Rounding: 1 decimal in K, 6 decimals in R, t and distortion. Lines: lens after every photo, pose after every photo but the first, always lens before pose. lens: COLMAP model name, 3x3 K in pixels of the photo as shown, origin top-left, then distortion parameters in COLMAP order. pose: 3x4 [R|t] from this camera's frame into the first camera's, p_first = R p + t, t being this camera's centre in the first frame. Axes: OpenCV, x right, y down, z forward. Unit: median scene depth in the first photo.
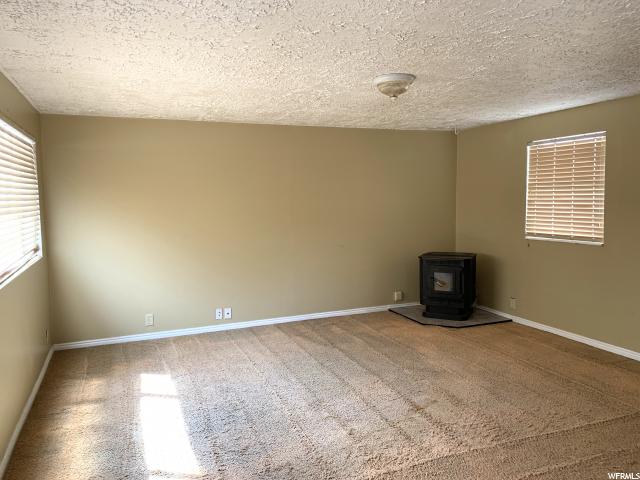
lens RADIAL K [[484.0, 0, 319.2], [0, 484.0, 236.8], [0, 0, 1]] dist [0.088643, -0.151675]
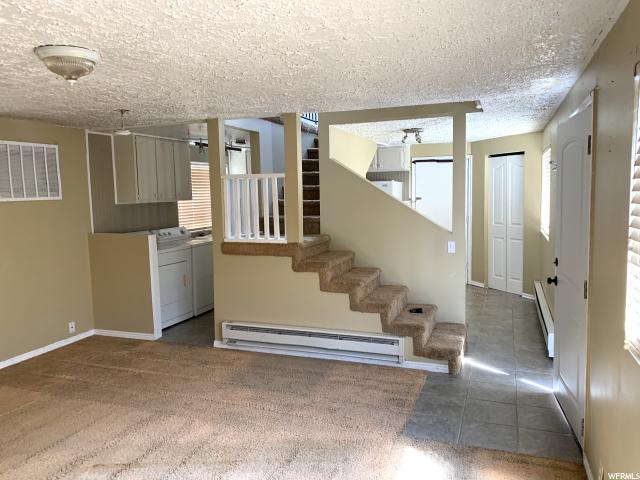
lens RADIAL K [[484.0, 0, 319.2], [0, 484.0, 236.8], [0, 0, 1]] dist [0.088643, -0.151675]
pose [[-0.727888, -0.035615, 0.684770, -0.637070], [0.093643, 0.984131, 0.150723, -0.148608], [-0.679271, 0.173834, -0.713002, 1.348226]]
